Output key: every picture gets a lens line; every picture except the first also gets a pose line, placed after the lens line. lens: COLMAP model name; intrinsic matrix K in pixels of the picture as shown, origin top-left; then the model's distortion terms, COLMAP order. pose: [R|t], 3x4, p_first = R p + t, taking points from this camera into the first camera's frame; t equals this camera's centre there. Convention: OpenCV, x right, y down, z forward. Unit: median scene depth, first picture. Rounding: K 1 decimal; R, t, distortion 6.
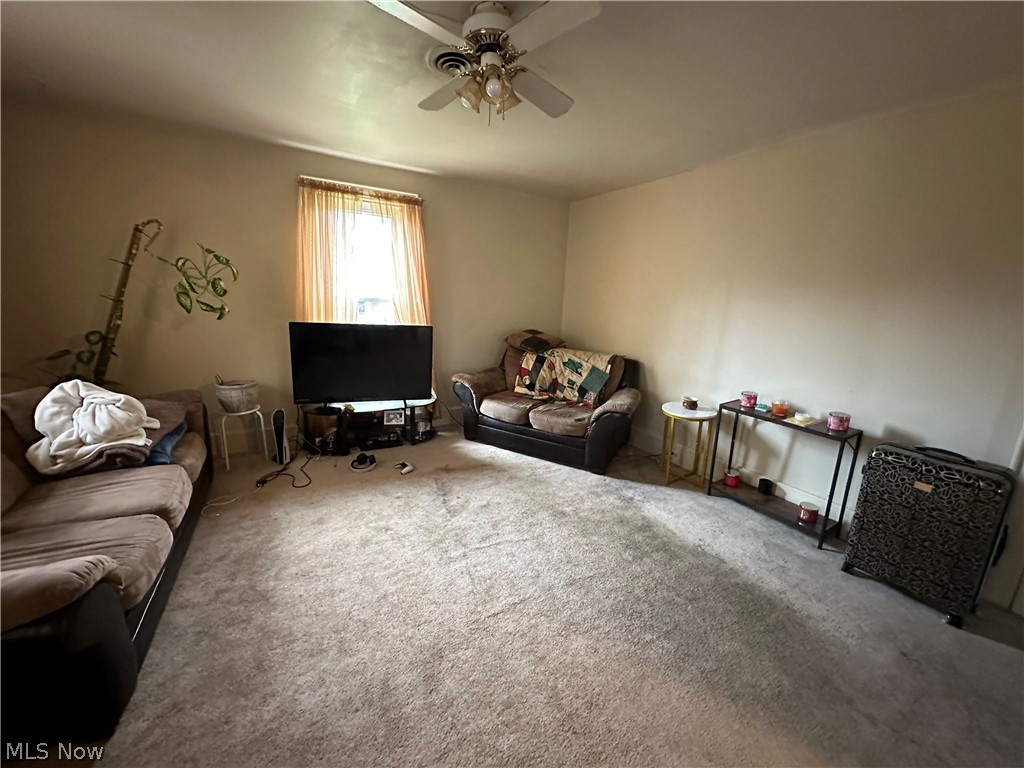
lens RADIAL K [[413.0, 0, 512.0], [0, 413.0, 384.0], [0, 0, 1]] dist [-0.000693, -0.000106]
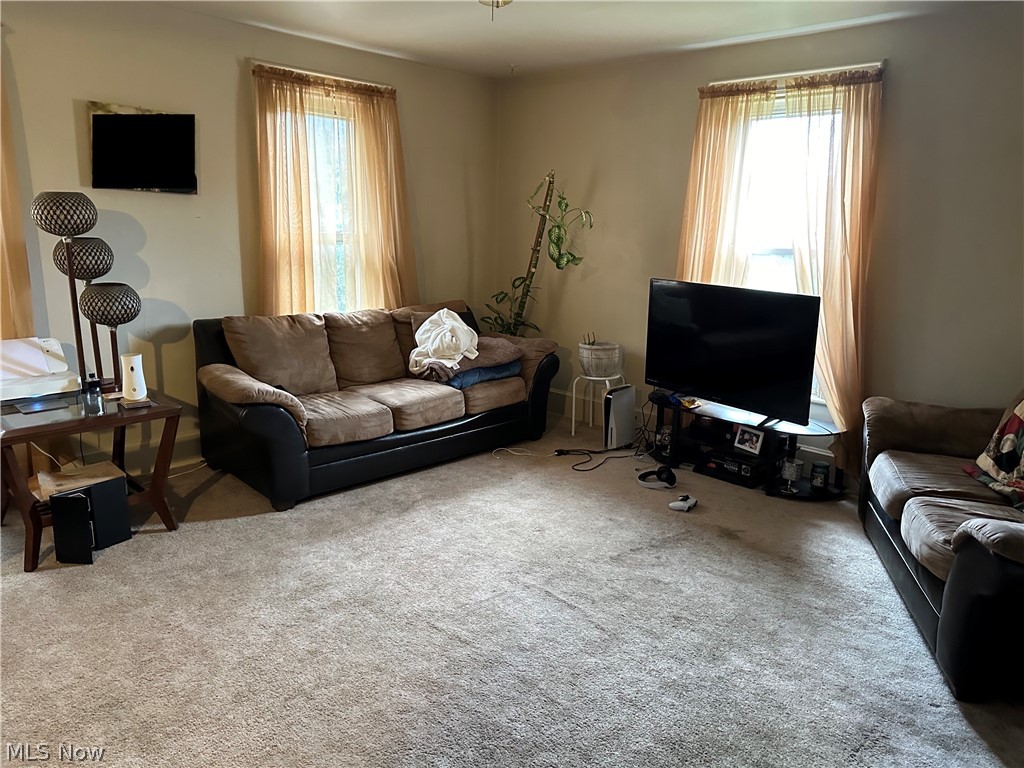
lens RADIAL K [[706.5, 0, 512.0], [0, 706.5, 384.0], [0, 0, 1]] dist [0.102990, -0.125486]
pose [[0.272653, 0.171948, -0.946623, 0.730115], [-0.220729, 0.968836, 0.112407, -0.049319], [0.936450, 0.178299, 0.302110, 0.381908]]
